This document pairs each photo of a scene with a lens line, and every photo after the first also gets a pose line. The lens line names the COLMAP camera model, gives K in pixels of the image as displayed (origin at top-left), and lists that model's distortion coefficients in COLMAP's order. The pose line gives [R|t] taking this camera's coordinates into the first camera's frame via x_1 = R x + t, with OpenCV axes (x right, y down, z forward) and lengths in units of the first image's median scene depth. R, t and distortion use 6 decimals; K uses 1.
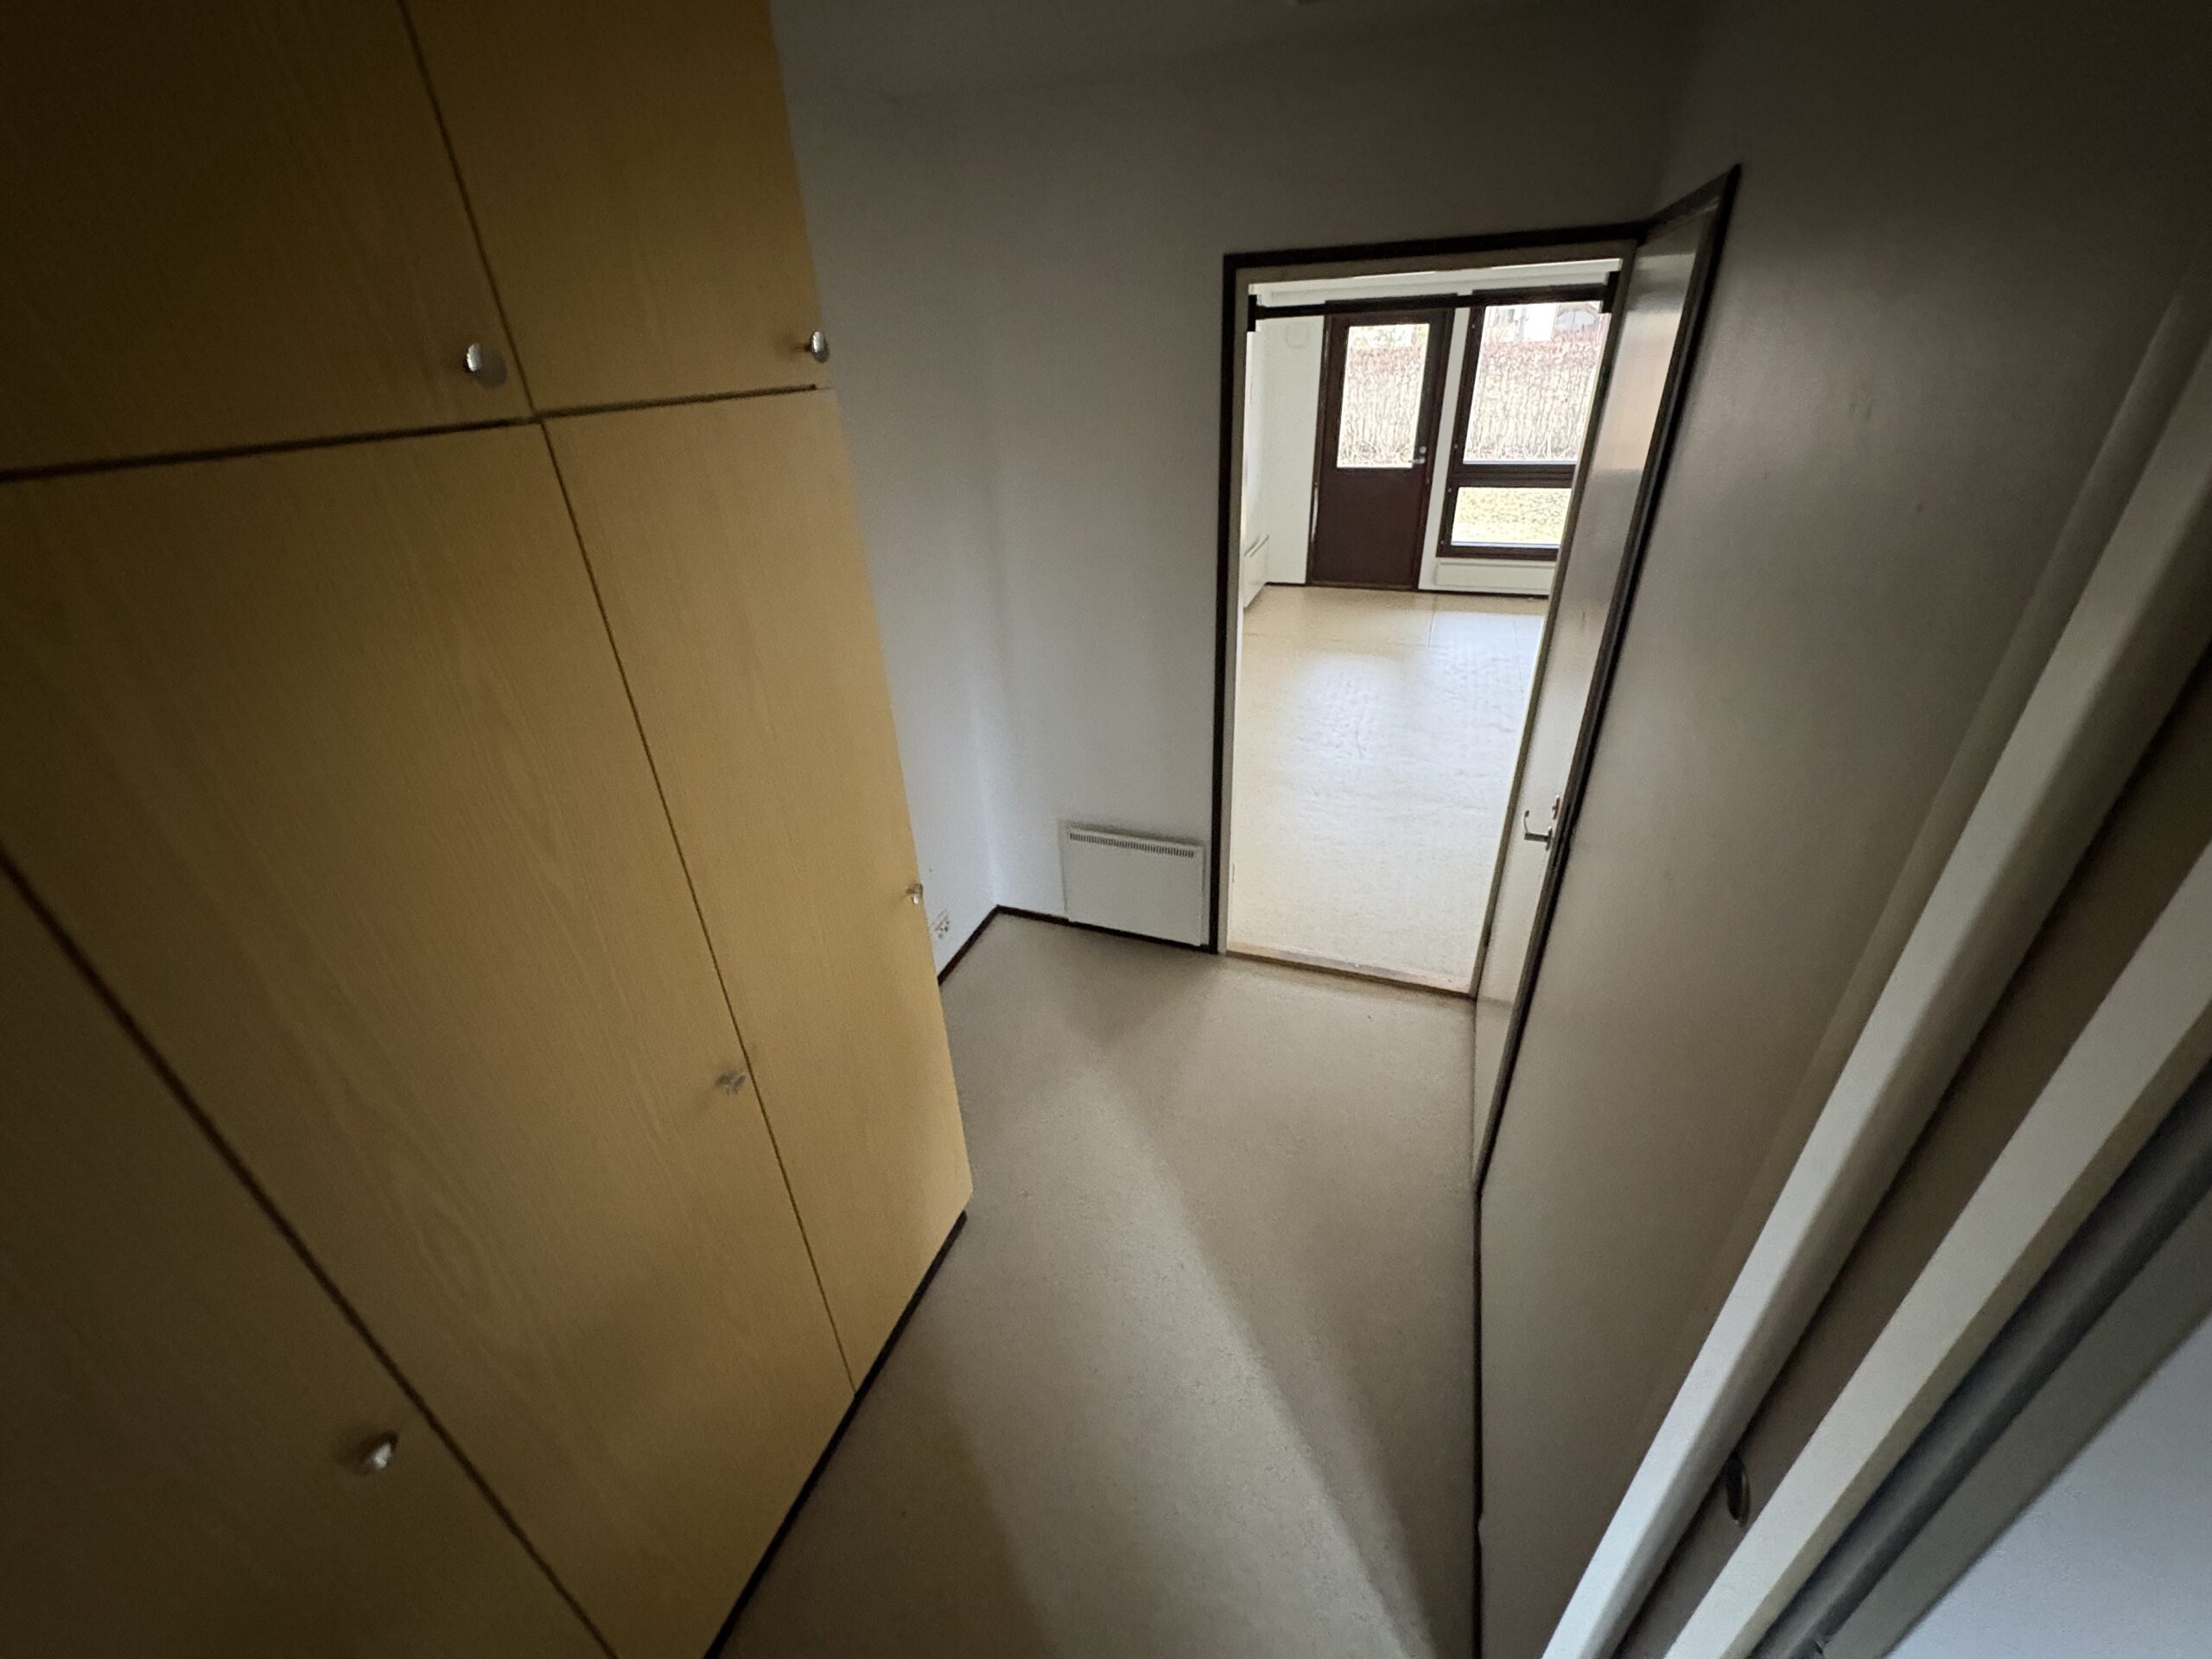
lens RADIAL K [[879.9, 0, 1106.0], [0, 879.9, 829.5], [0, 0, 1]] dist [0.000309, 0.000188]
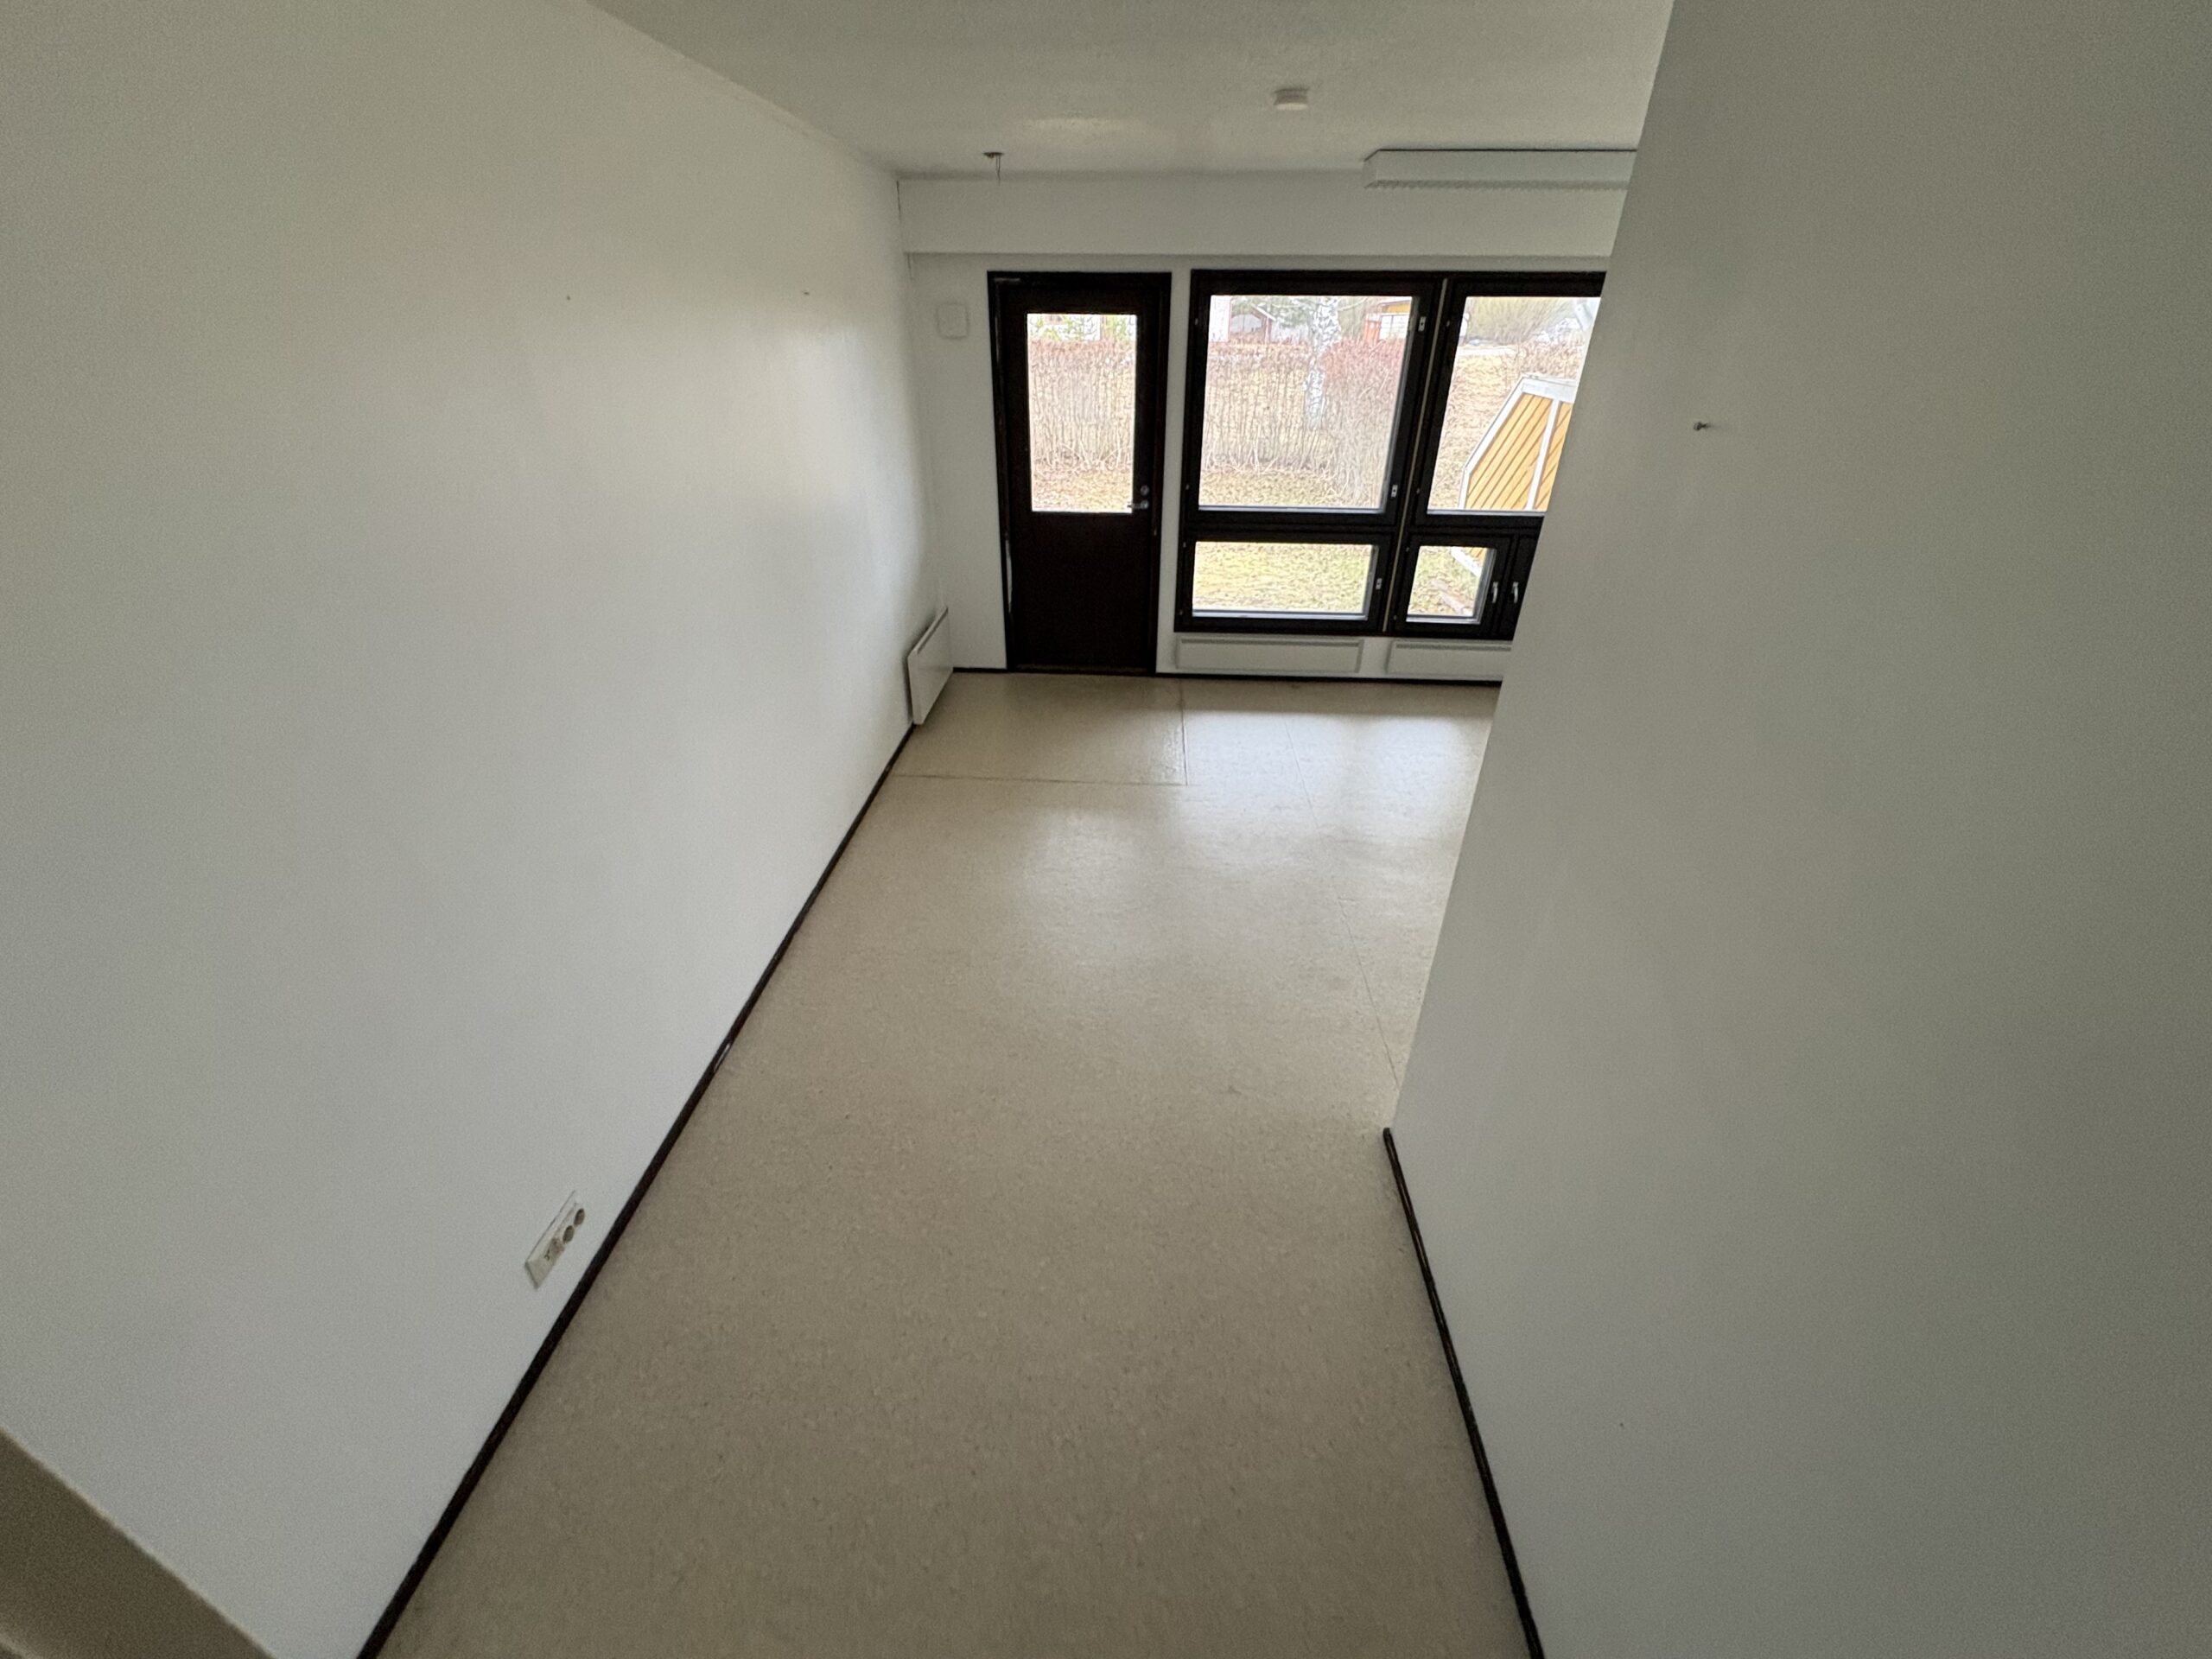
lens RADIAL K [[879.9, 0, 1106.0], [0, 879.9, 829.5], [0, 0, 1]] dist [0.000309, 0.000188]
pose [[0.953814, -0.109781, 0.279620, 0.094857], [0.106423, 0.993949, 0.027211, -0.173999], [-0.280915, 0.003803, 0.959725, 0.309306]]
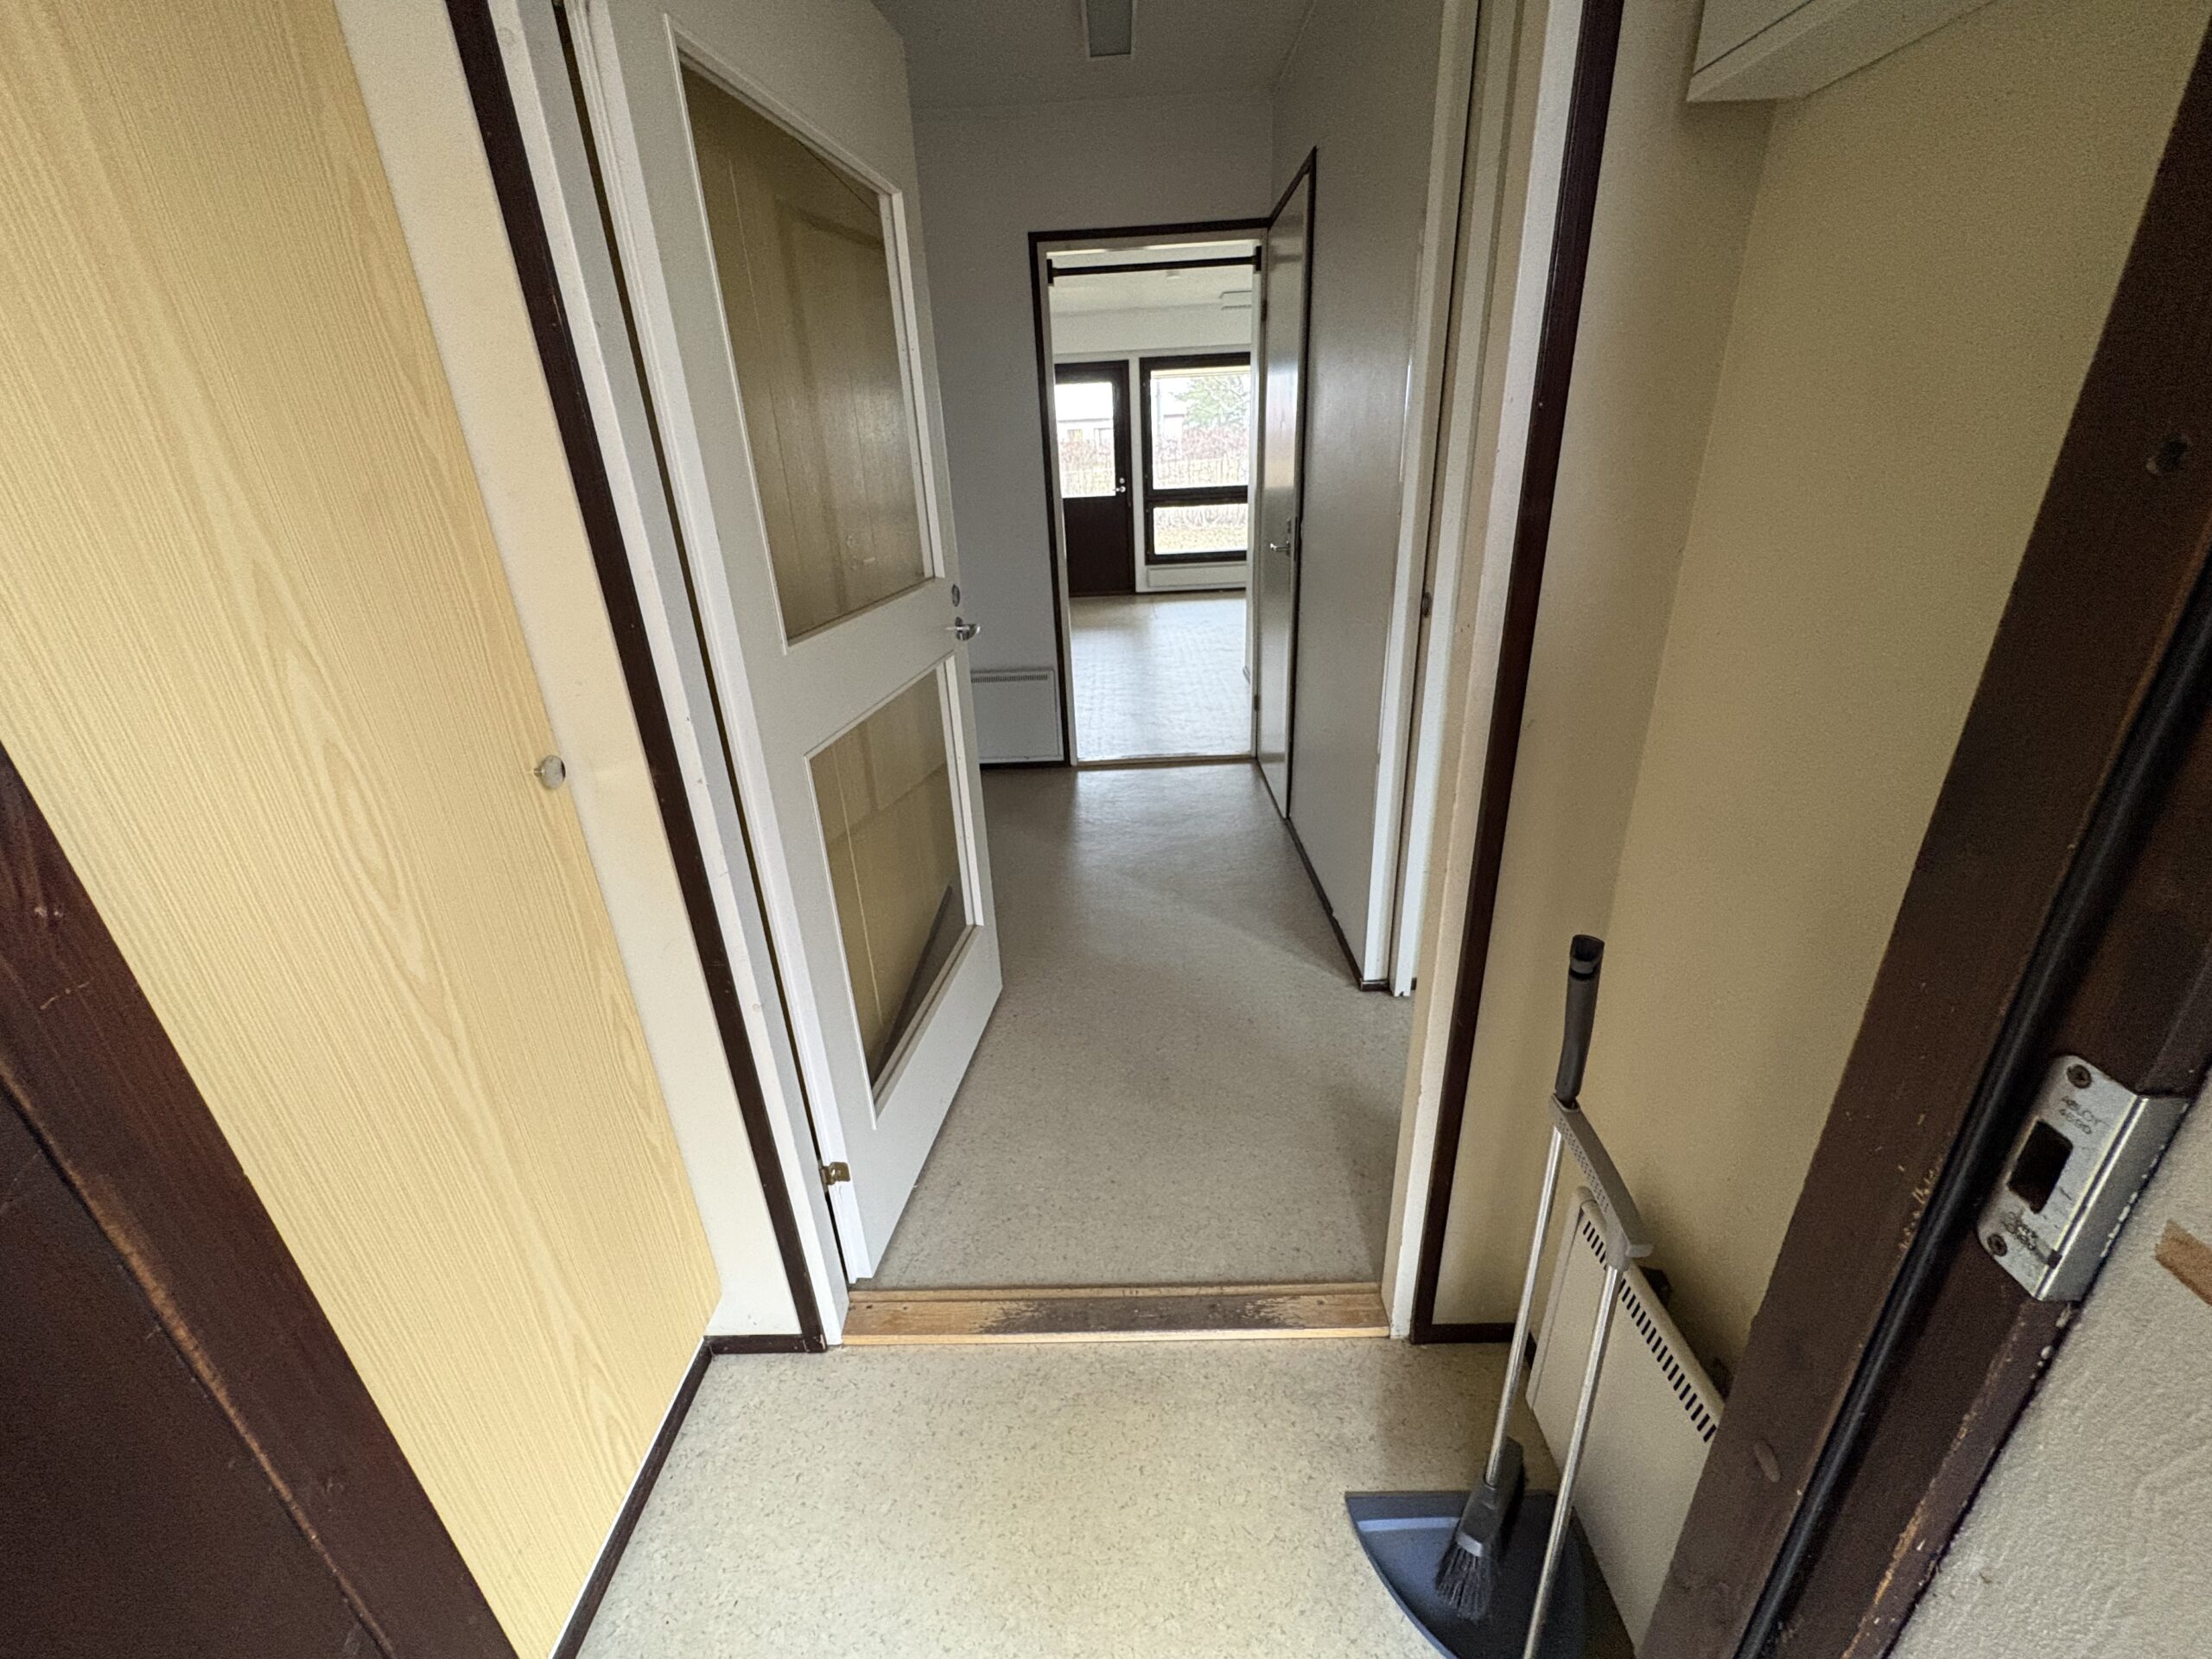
lens RADIAL K [[879.9, 0, 1106.0], [0, 879.9, 829.5], [0, 0, 1]] dist [0.000309, 0.000188]
pose [[0.942565, -0.133782, 0.306061, -0.111977], [0.171190, 0.980280, -0.098718, 0.175821], [-0.286819, 0.145443, 0.946880, -0.111805]]
